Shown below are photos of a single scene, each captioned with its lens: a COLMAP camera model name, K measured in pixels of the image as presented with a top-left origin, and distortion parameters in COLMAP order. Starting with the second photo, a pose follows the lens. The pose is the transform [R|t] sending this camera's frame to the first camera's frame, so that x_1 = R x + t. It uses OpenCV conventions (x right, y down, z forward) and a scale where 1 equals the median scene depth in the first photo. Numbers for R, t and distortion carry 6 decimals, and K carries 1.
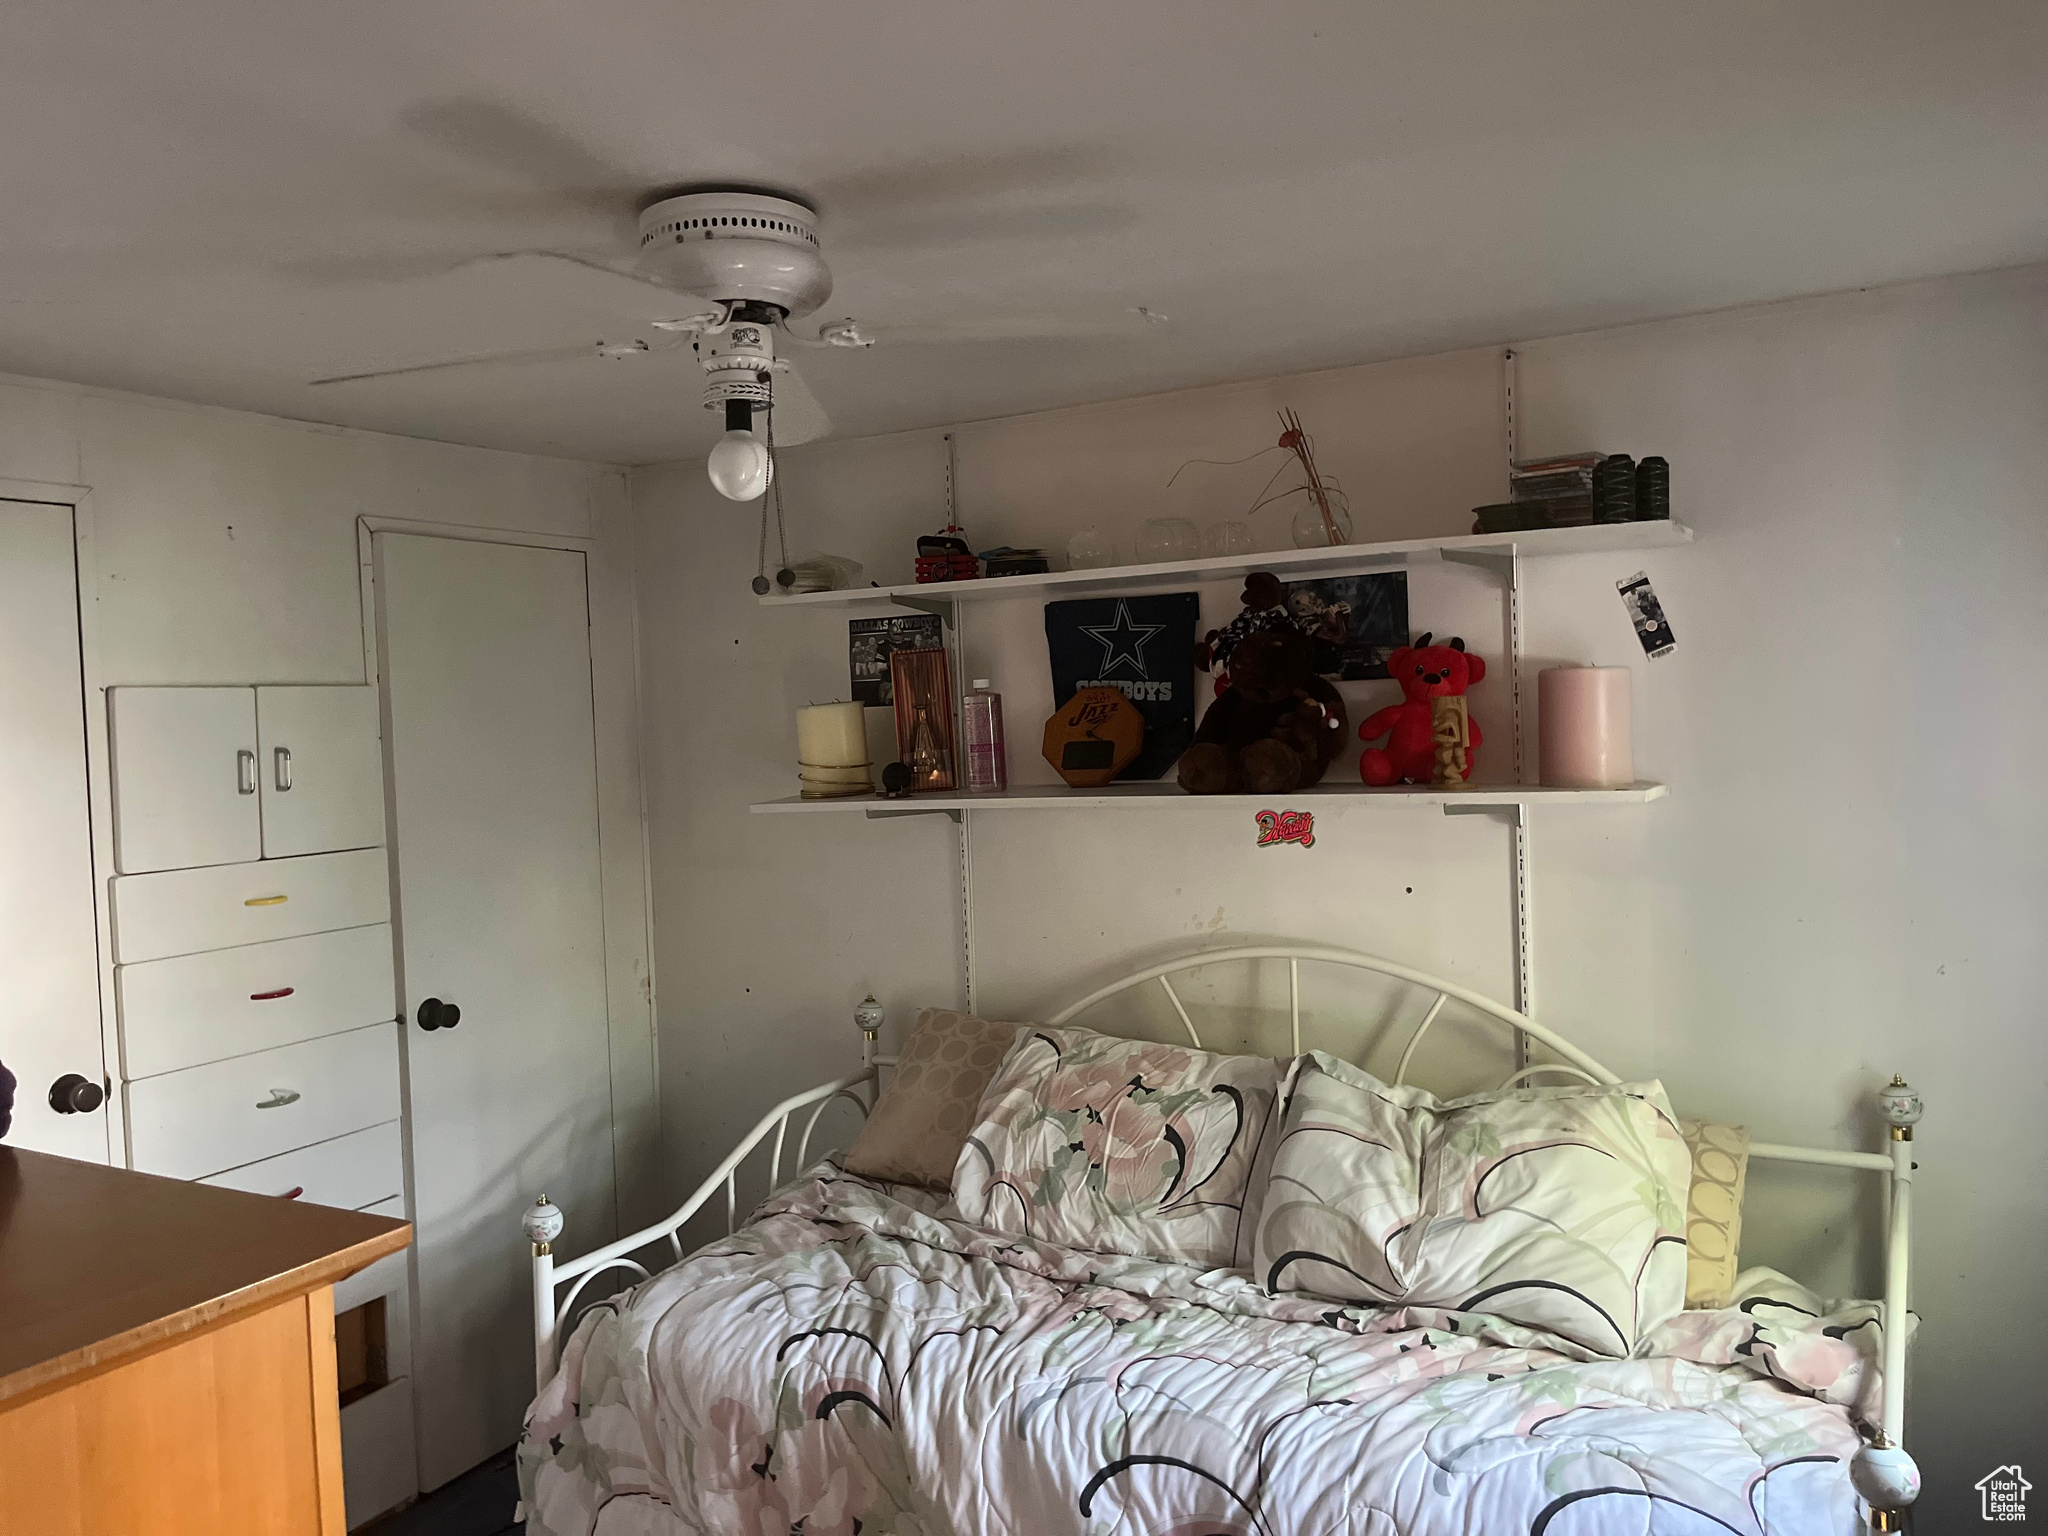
lens RADIAL K [[1541.0, 0, 1015.2], [0, 1541.0, 769.0], [0, 0, 1]] dist [0.034528, -0.007392]
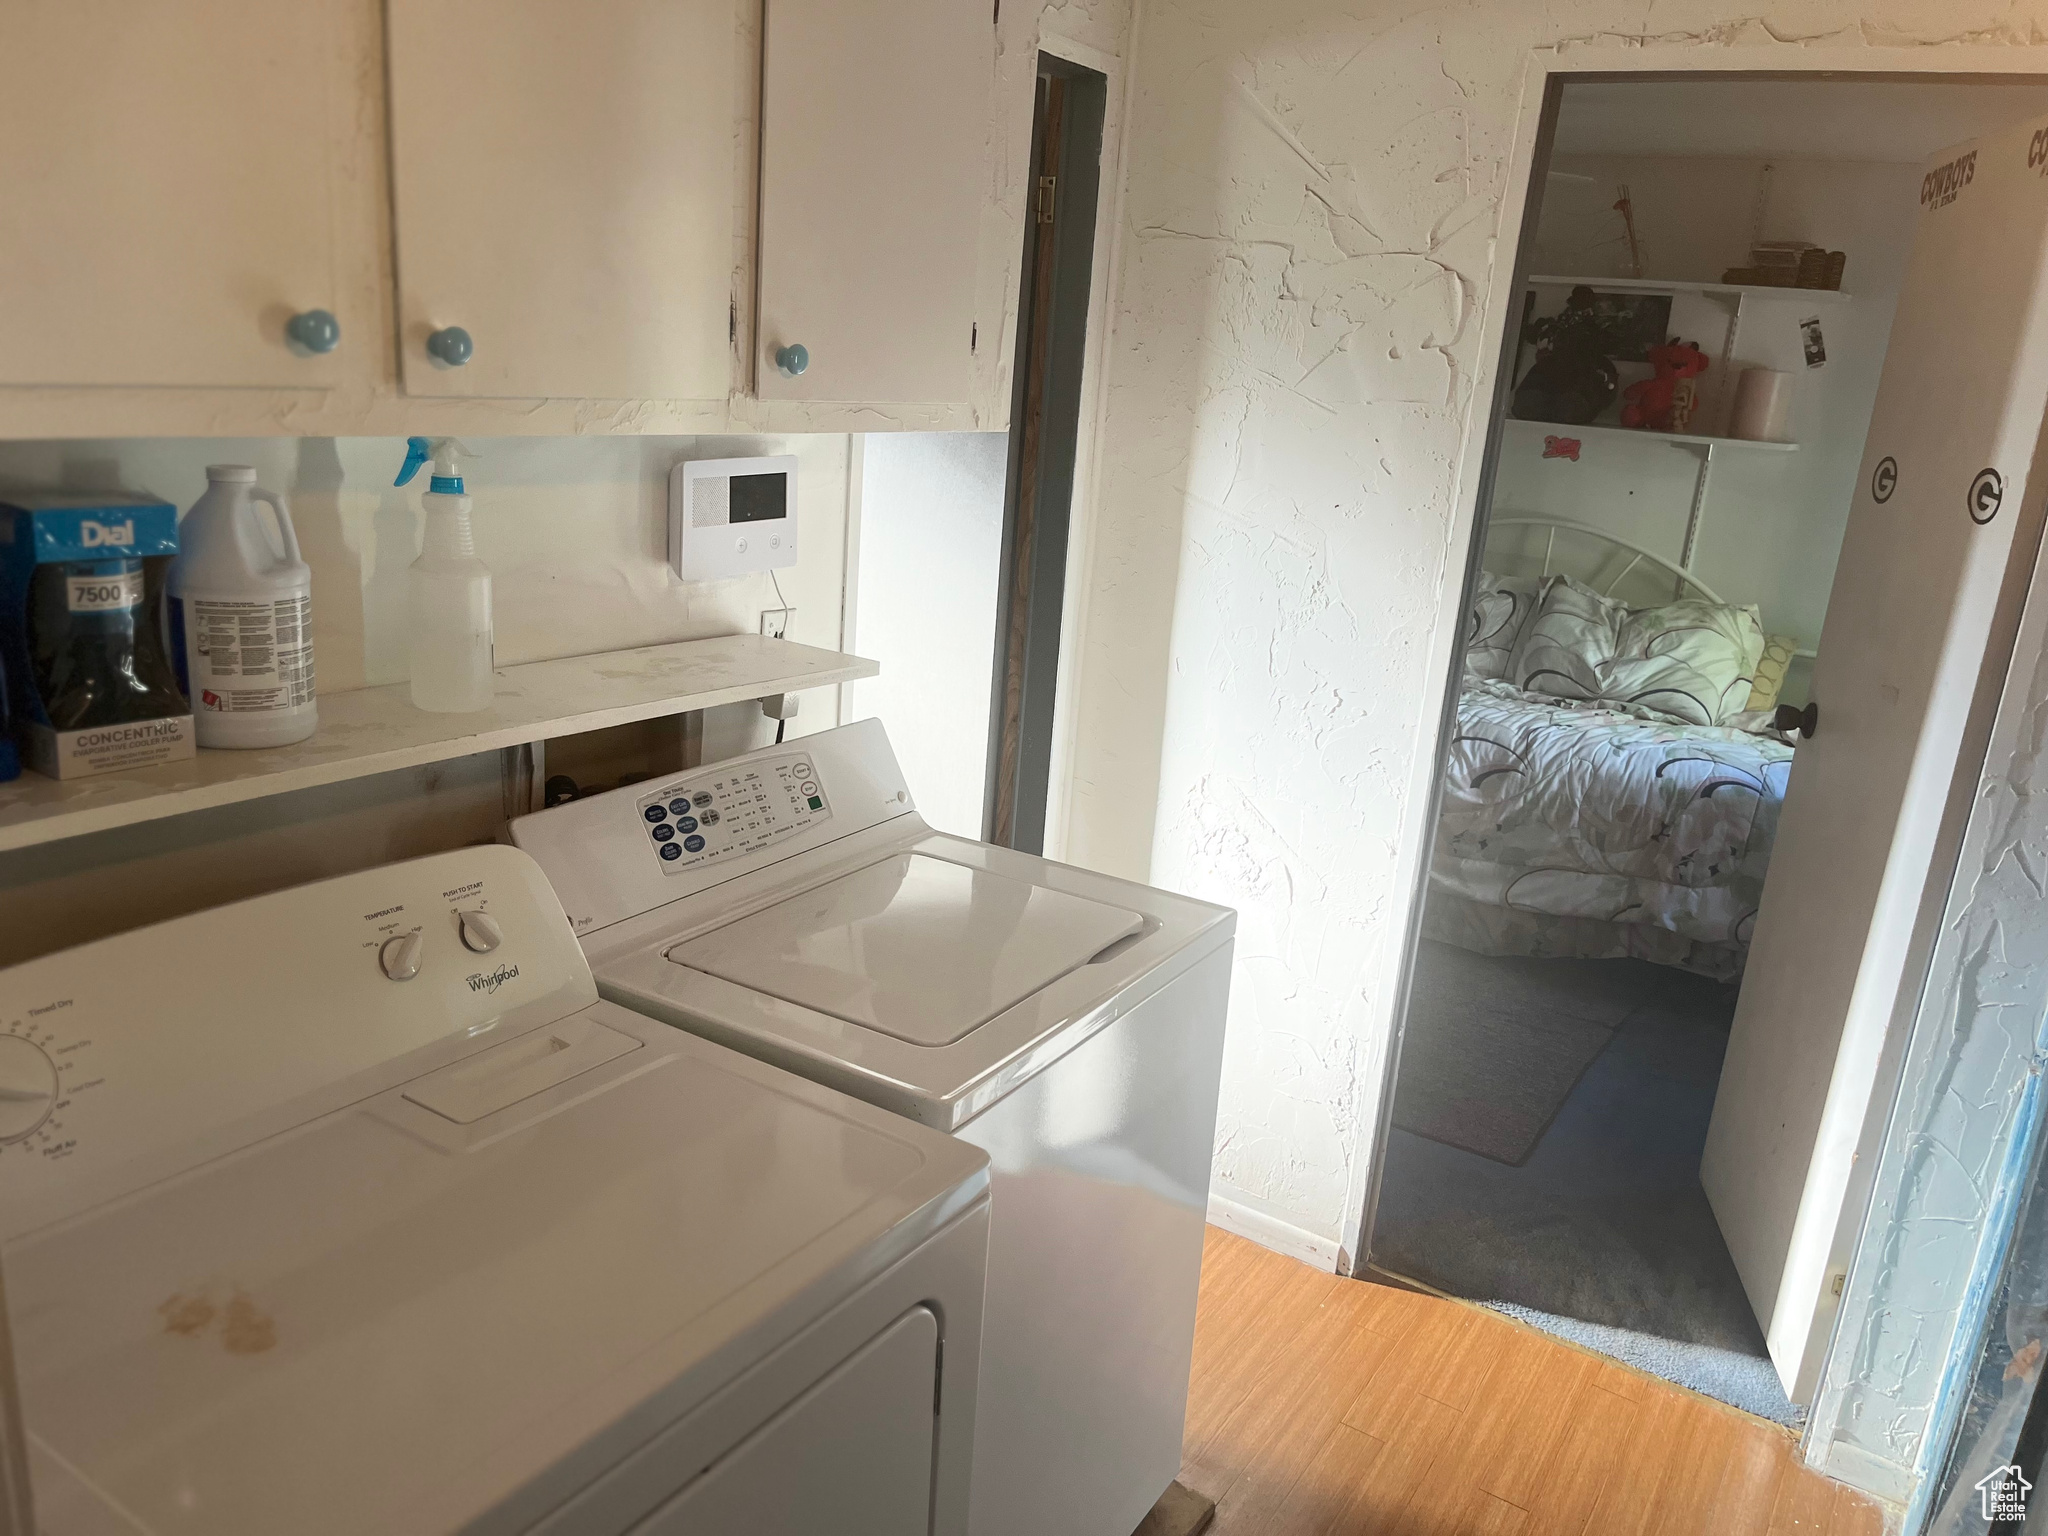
lens RADIAL K [[1541.0, 0, 1034.0], [0, 1541.0, 774.0], [0, 0, 1]] dist [0.034528, -0.007392]
pose [[0.991751, 0.126103, -0.022974, -0.373163], [-0.116702, 0.962460, 0.245055, 0.041846], [0.053013, -0.240352, 0.969237, -0.891752]]
